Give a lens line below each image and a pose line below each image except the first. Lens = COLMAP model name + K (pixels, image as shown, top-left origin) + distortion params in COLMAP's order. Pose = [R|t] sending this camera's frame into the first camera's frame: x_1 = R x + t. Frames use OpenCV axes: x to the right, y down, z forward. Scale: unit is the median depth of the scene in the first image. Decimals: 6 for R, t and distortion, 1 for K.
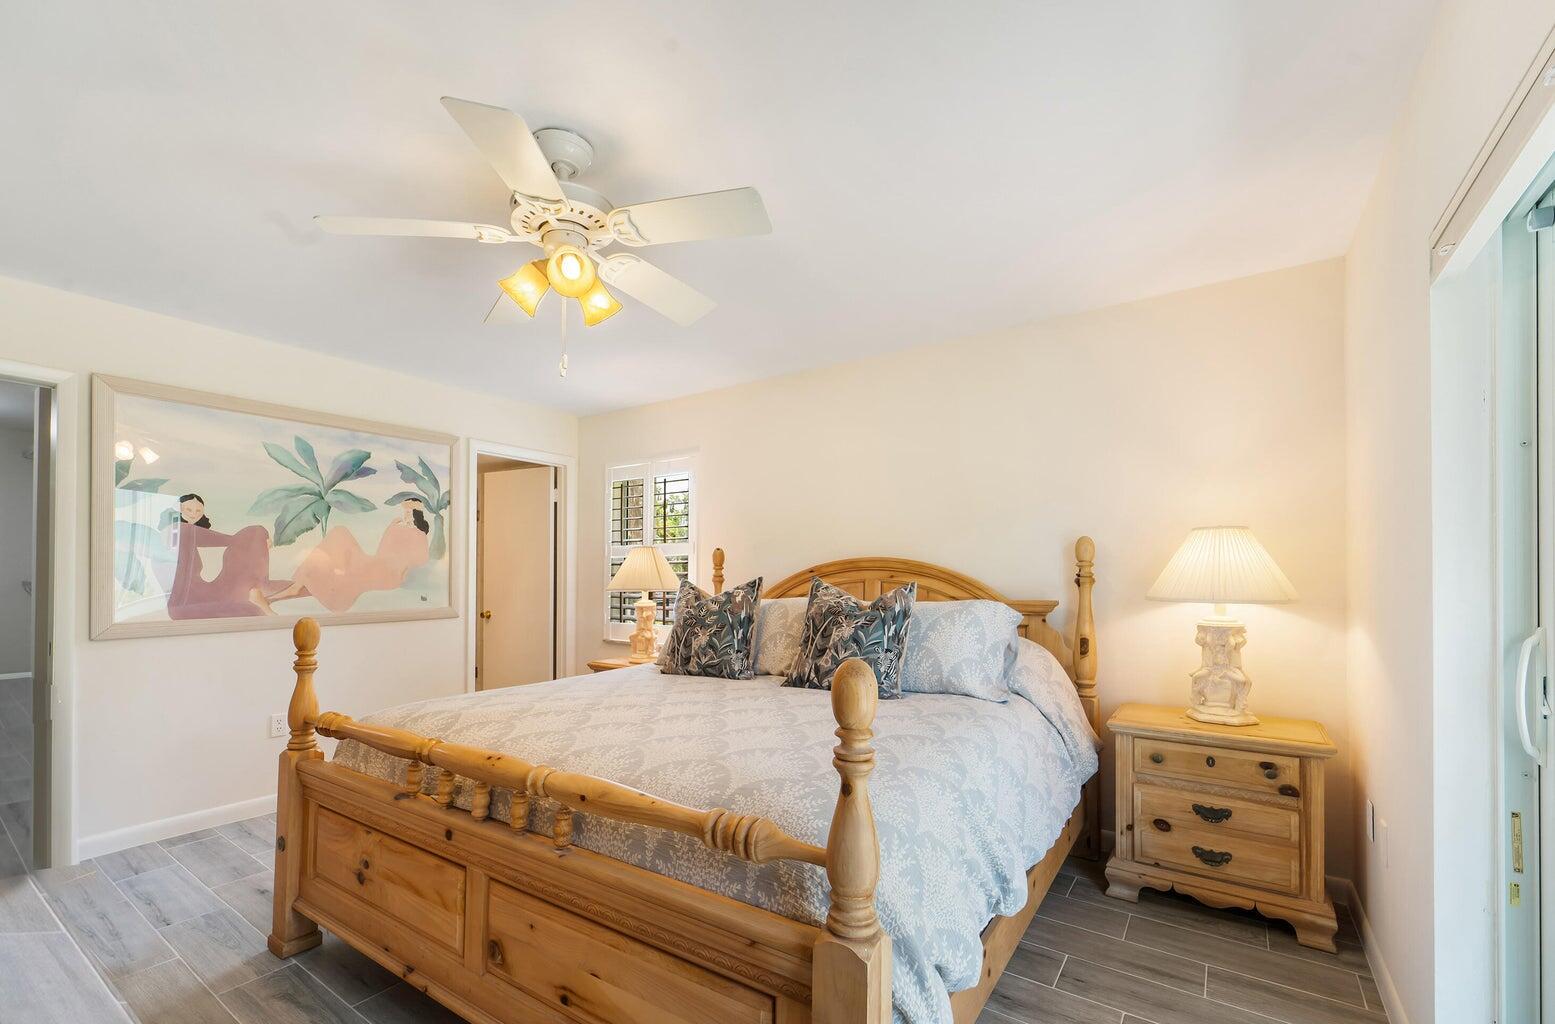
lens RADIAL K [[664.8, 0, 779.0], [0, 664.8, 568.4], [0, 0, 1]] dist [0.013767, -0.014286]
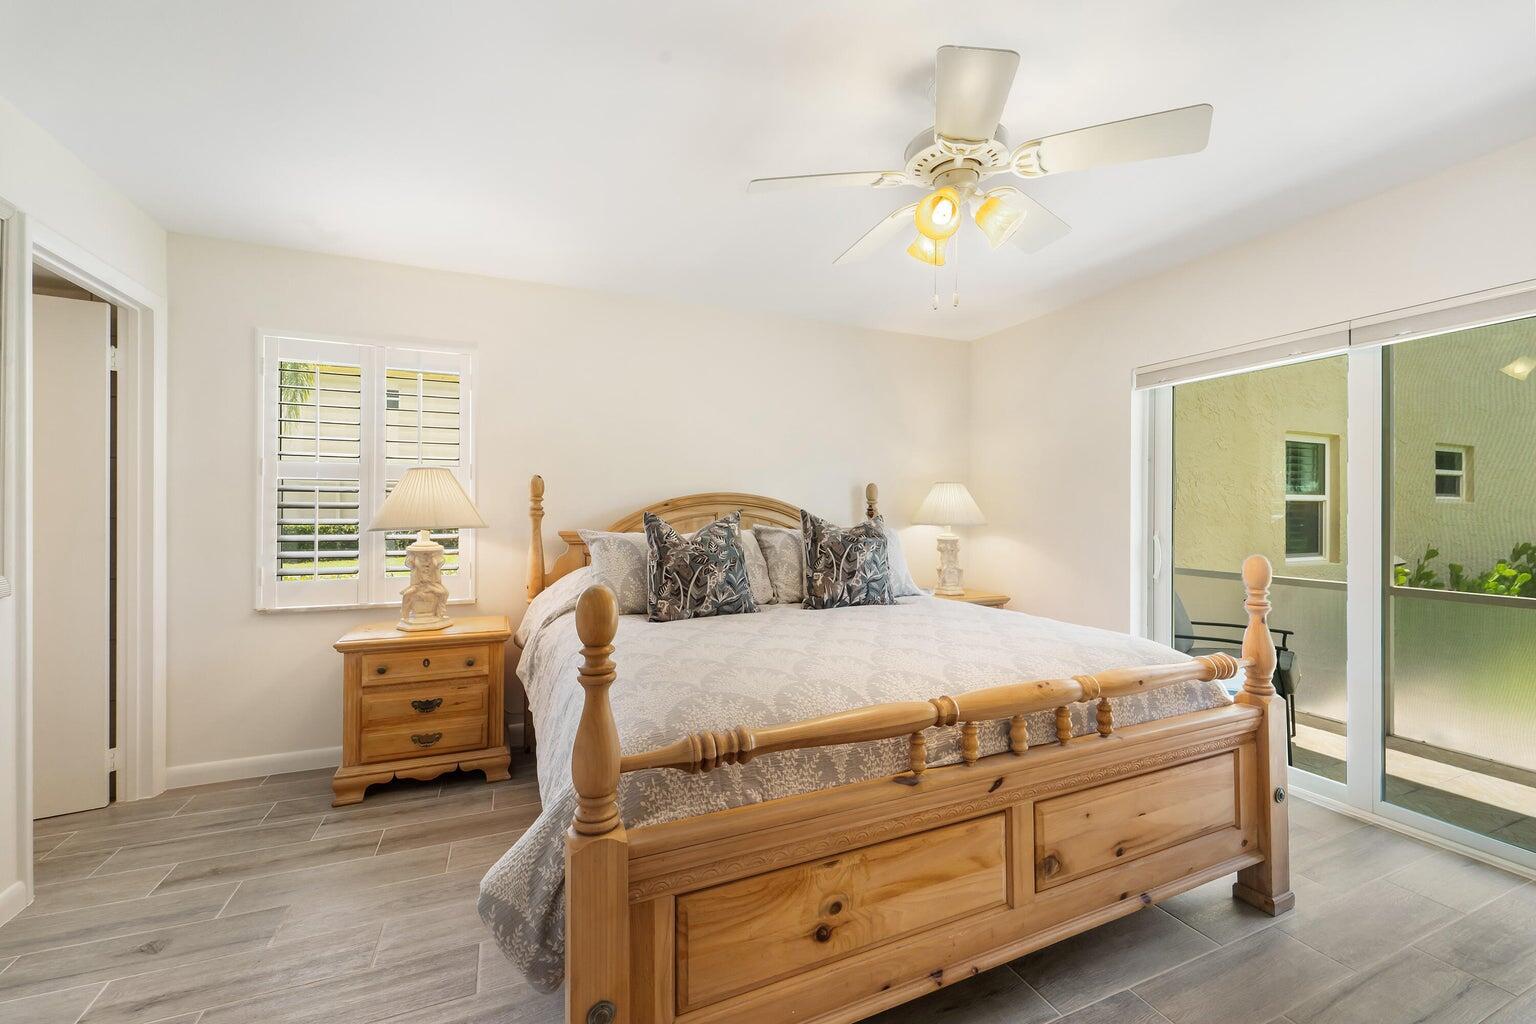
lens RADIAL K [[619.8, 0, 761.5], [0, 619.8, 512.1], [0, 0, 1]] dist [-0.001232, -0.000111]
pose [[0.531606, -0.001537, 0.846990, -0.844130], [-0.012758, 0.999870, 0.009822, 0.006122], [-0.846895, -0.016028, 0.531518, 0.492385]]
